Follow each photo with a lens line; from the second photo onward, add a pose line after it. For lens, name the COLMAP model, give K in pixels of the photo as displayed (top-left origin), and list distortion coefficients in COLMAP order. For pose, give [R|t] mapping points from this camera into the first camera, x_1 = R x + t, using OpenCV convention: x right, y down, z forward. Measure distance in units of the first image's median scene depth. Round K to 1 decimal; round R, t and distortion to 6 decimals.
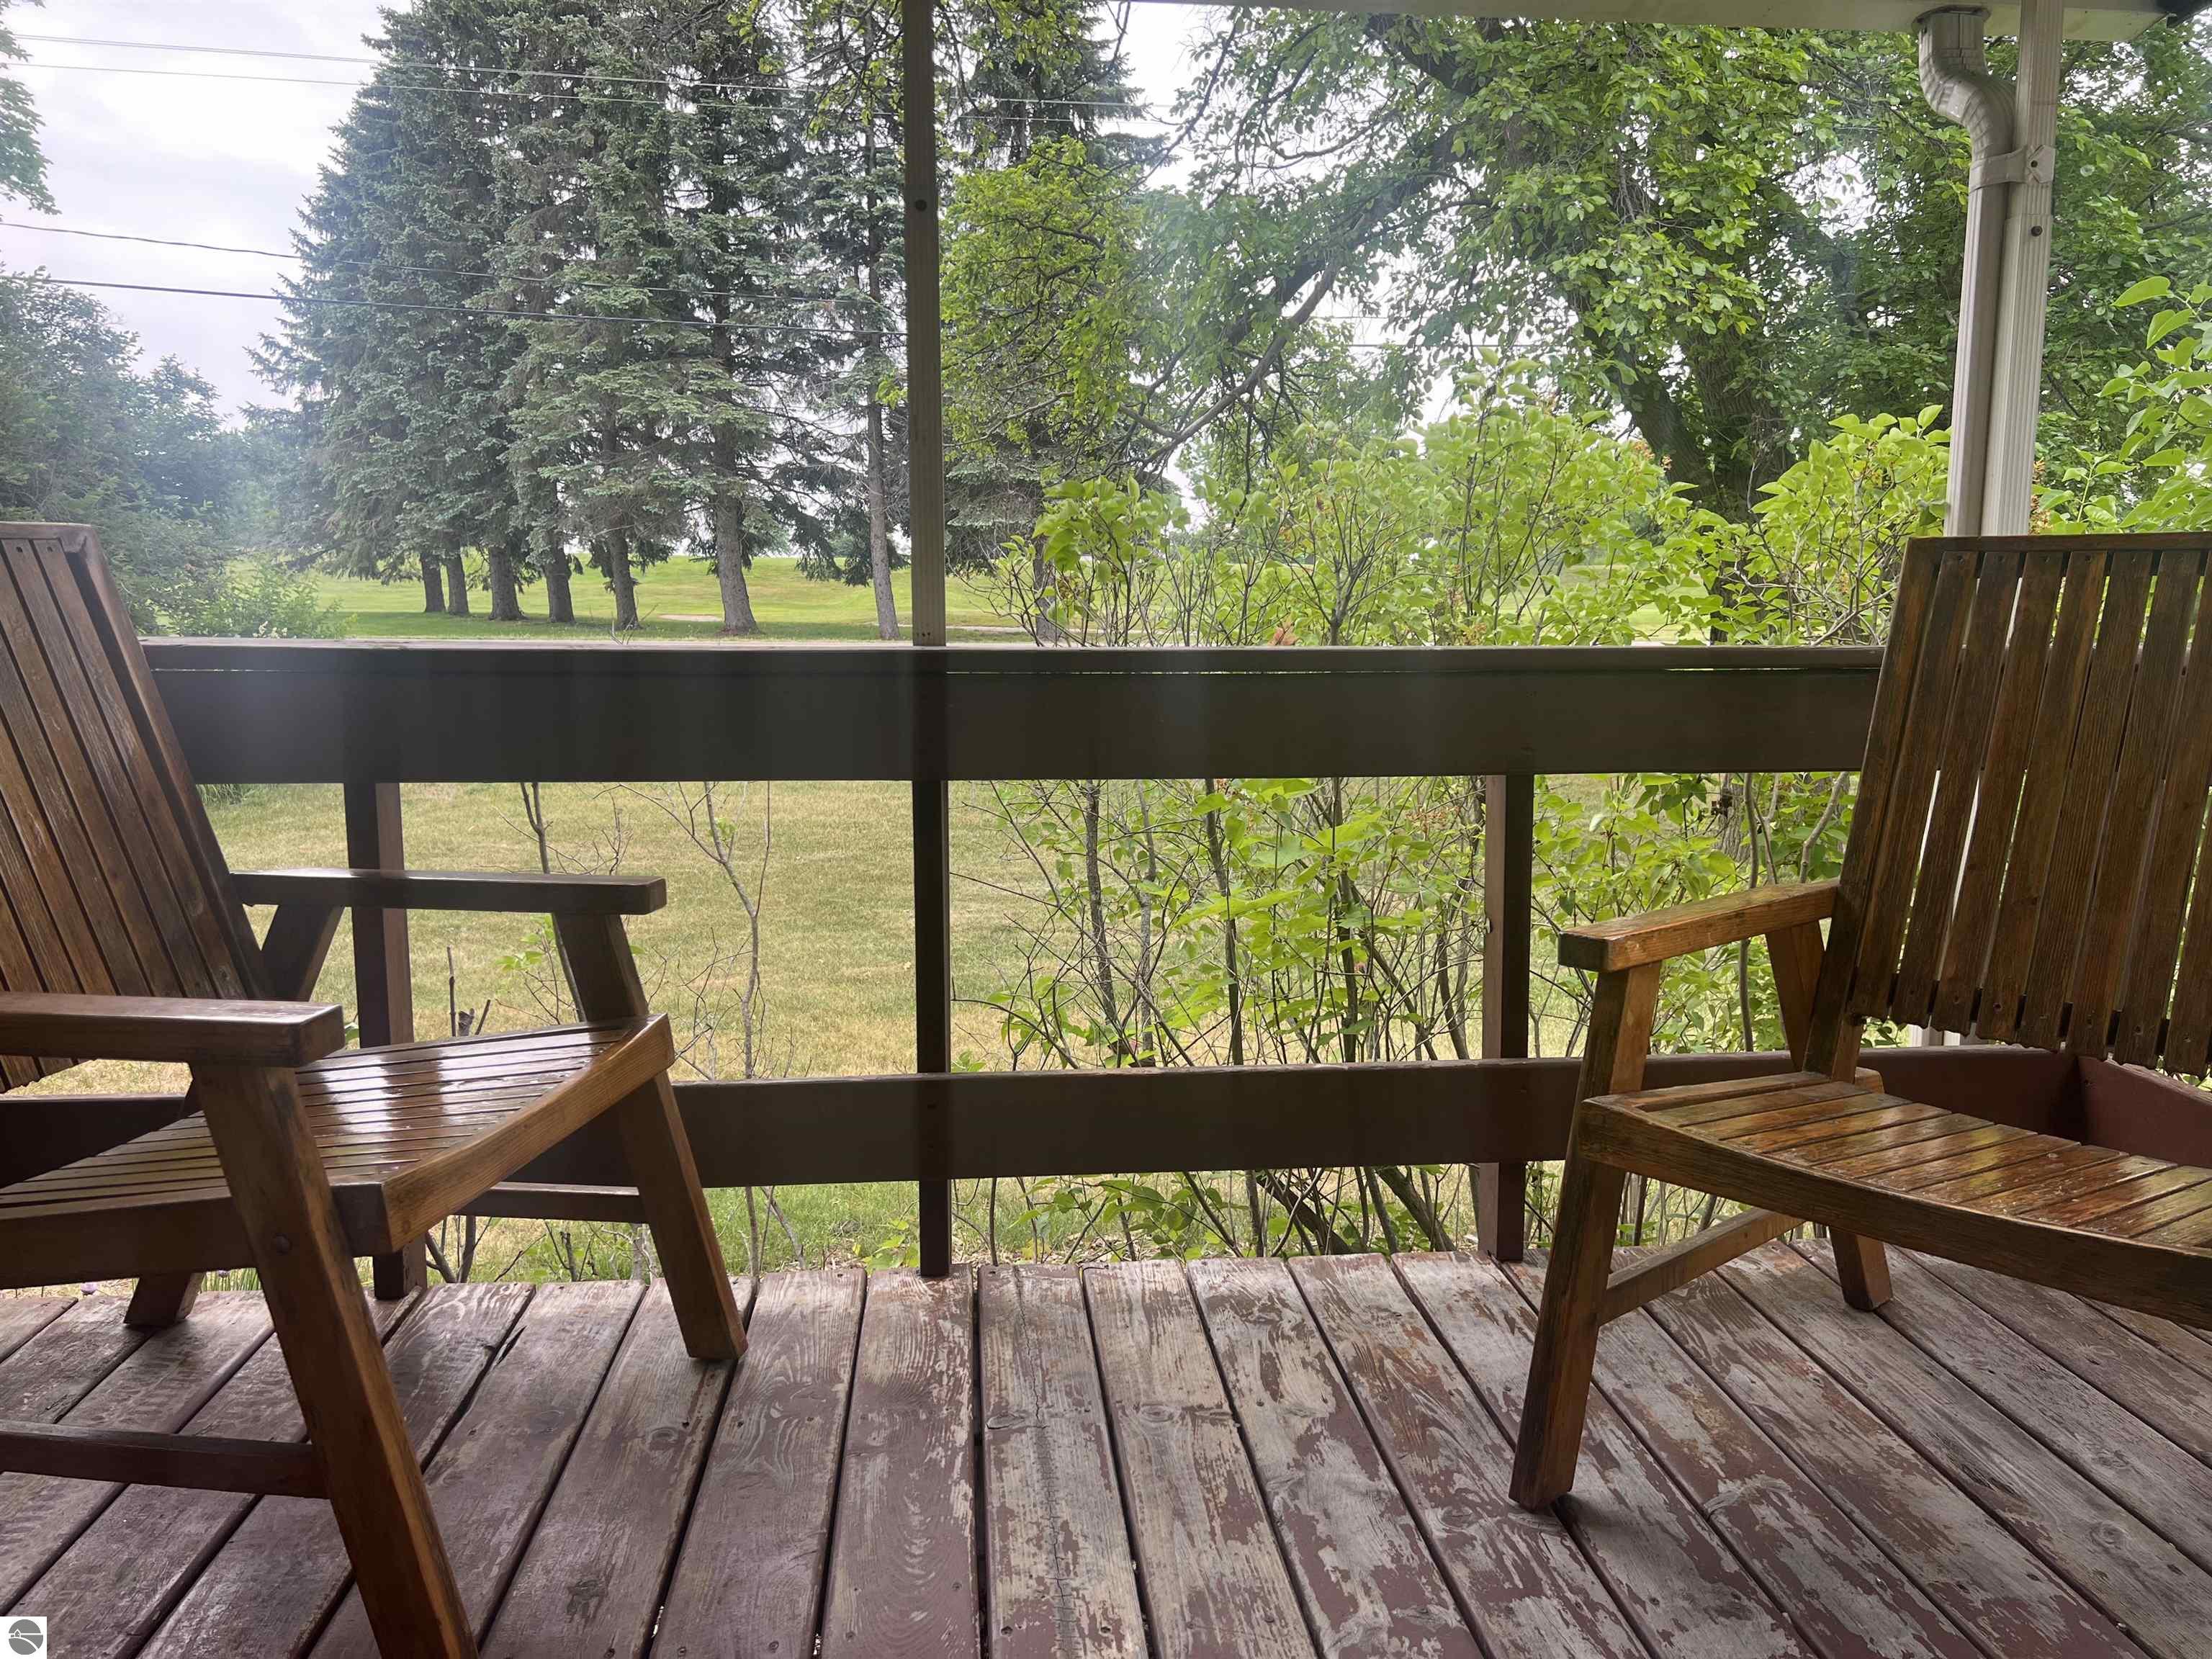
lens RADIAL K [[1673.4, 0, 1103.8], [0, 1673.4, 833.3], [0, 0, 1]] dist [0.046912, -0.070029]
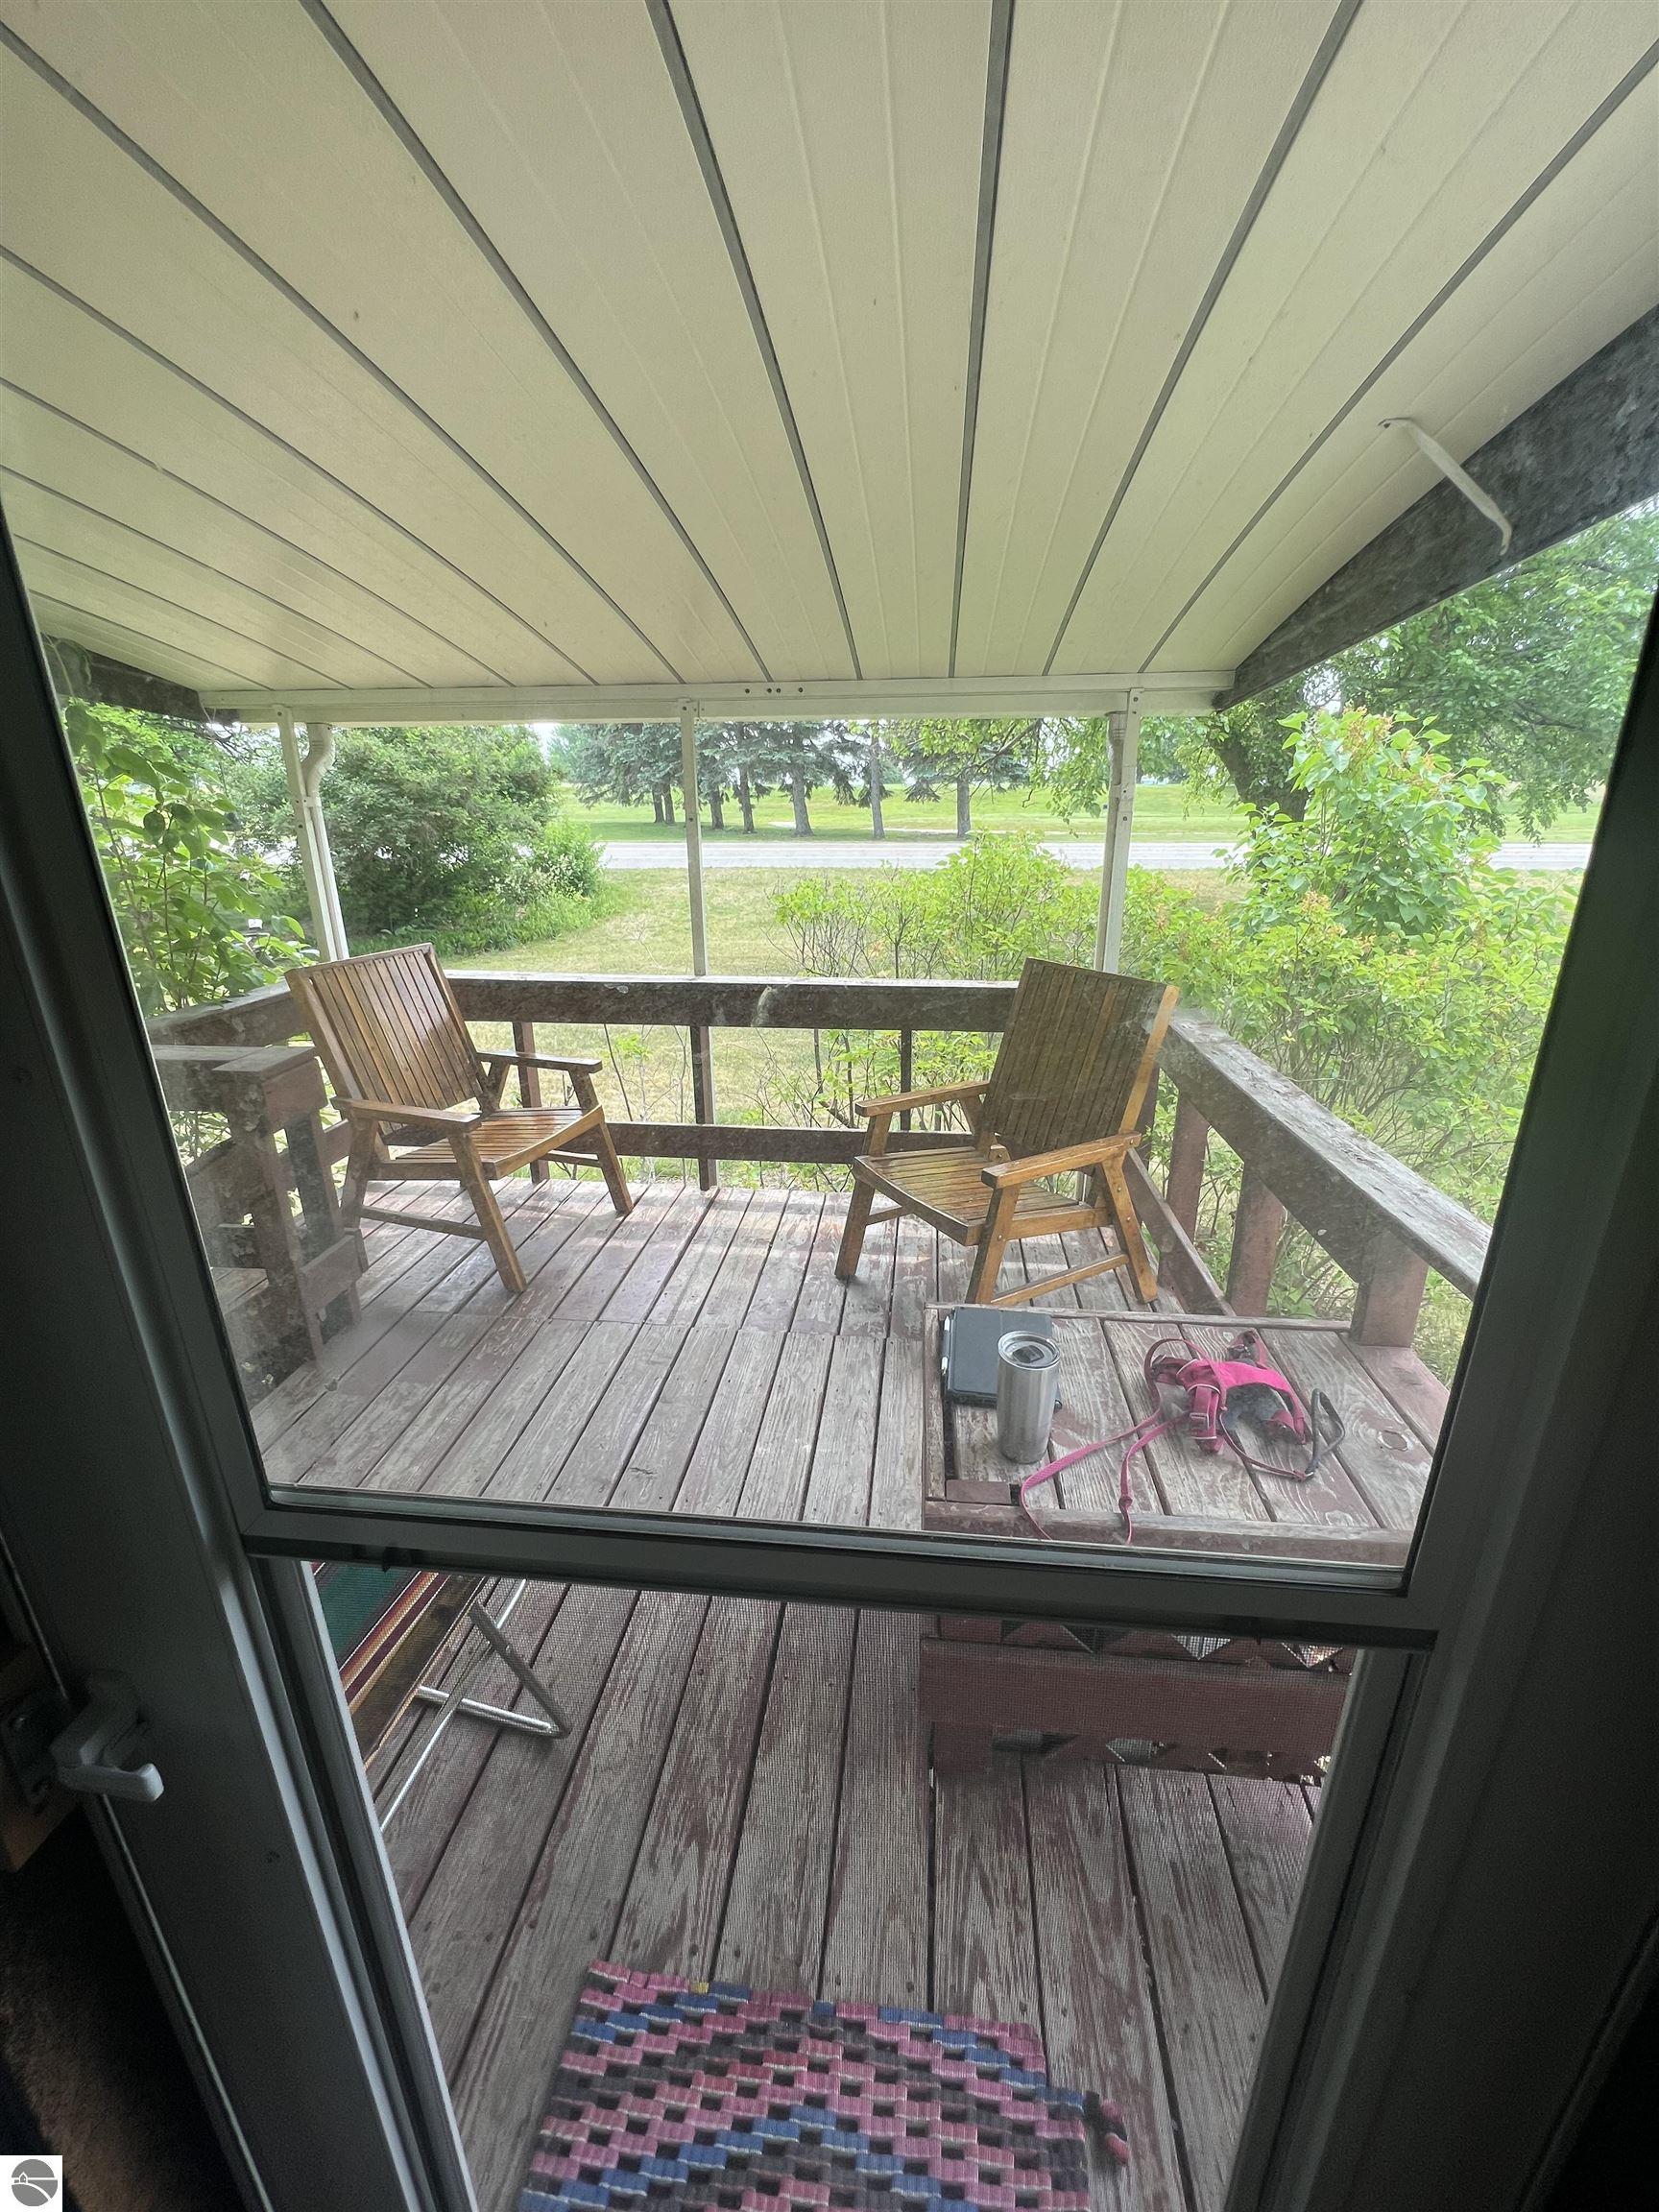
lens RADIAL K [[858.0, 0, 835.6], [0, 858.0, 1101.3], [0, 0, 1]] dist [0.000274, -0.000002]
pose [[0.982136, 0.059978, -0.178357, 0.391936], [-0.024684, 0.980716, 0.193874, -0.191766], [0.186546, -0.186009, 0.964677, -0.403201]]
